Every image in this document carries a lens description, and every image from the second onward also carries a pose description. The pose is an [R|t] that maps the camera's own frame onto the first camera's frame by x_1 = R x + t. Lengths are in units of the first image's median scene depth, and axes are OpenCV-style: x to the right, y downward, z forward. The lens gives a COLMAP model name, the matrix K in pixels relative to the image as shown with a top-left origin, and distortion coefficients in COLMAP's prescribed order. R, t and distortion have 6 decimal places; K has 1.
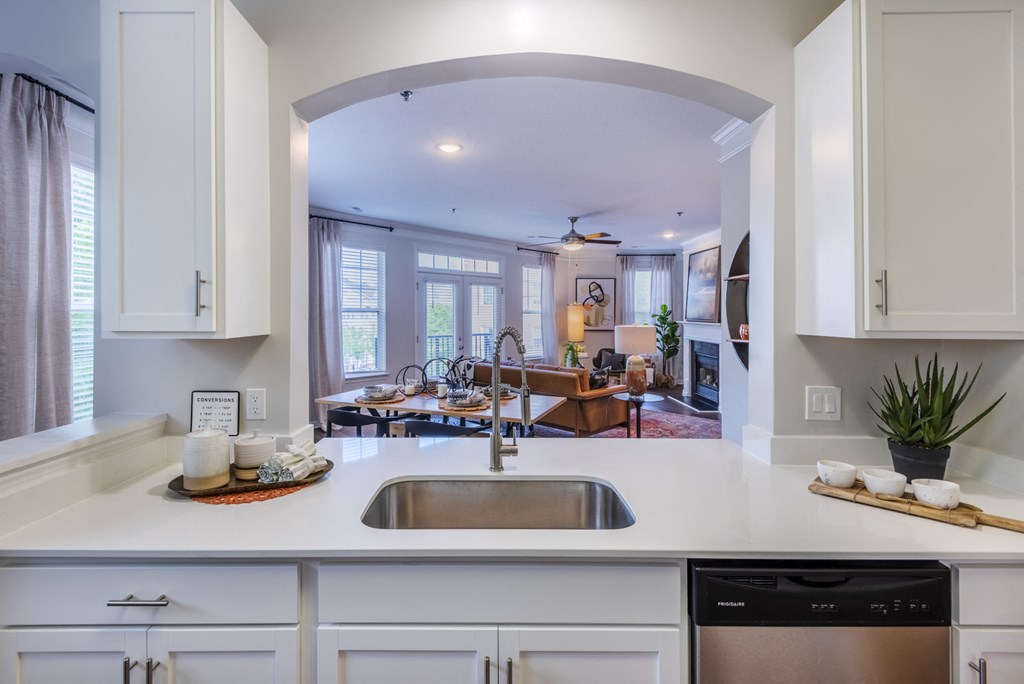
lens RADIAL K [[497.0, 0, 491.2], [0, 497.0, 308.5], [0, 0, 1]] dist [0.032312, -0.018933]
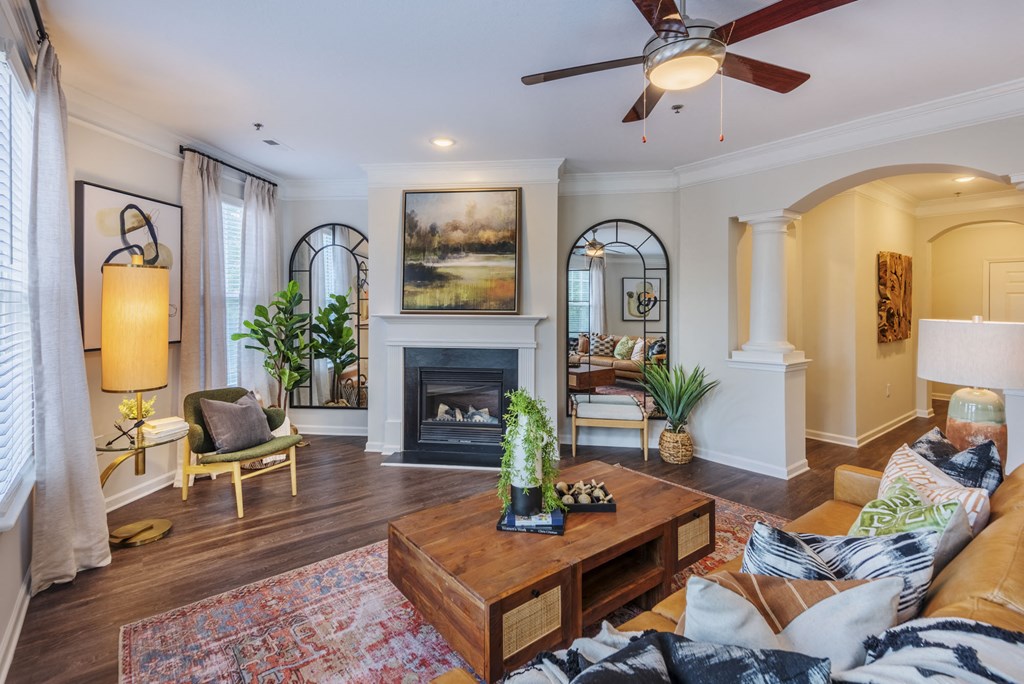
lens RADIAL K [[478.9, 0, 530.3], [0, 478.9, 307.3], [0, 0, 1]] dist [0.029626, -0.017322]
pose [[0.108604, -0.003959, 0.994077, -0.147149], [-0.010685, 0.999930, 0.005149, 0.018974], [-0.994028, -0.011181, 0.108554, 1.069551]]
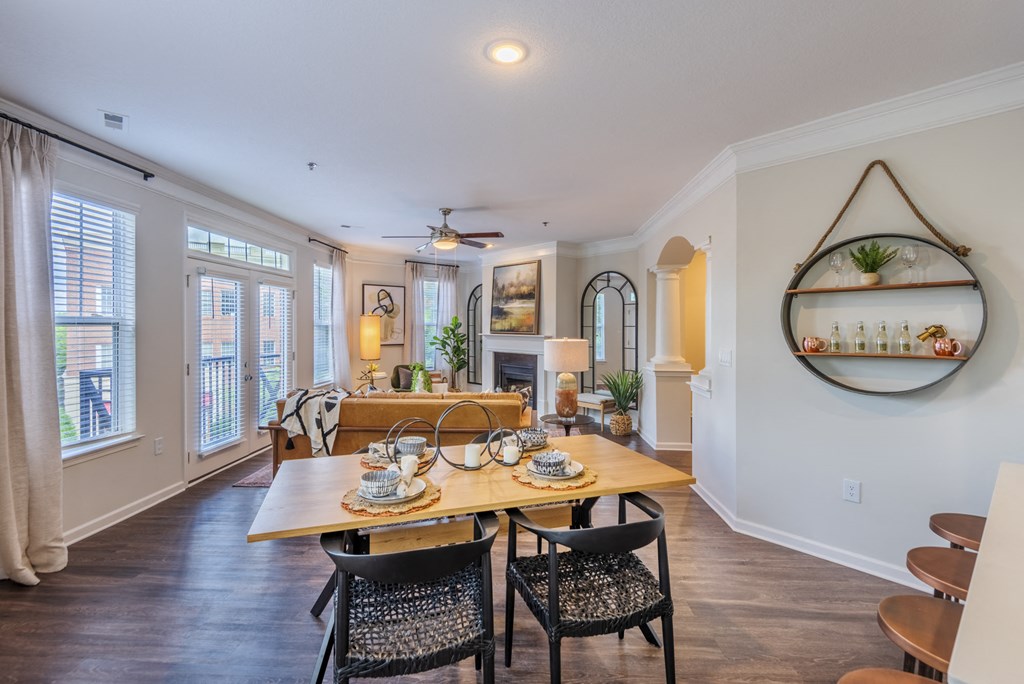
lens RADIAL K [[477.6, 0, 531.8], [0, 477.6, 326.8], [0, 0, 1]] dist [0.047372, -0.032799]
pose [[0.730855, -0.002970, 0.682527, -0.270497], [-0.006031, 0.999923, 0.010809, 0.001534], [-0.682506, -0.012016, 0.730781, 0.325104]]
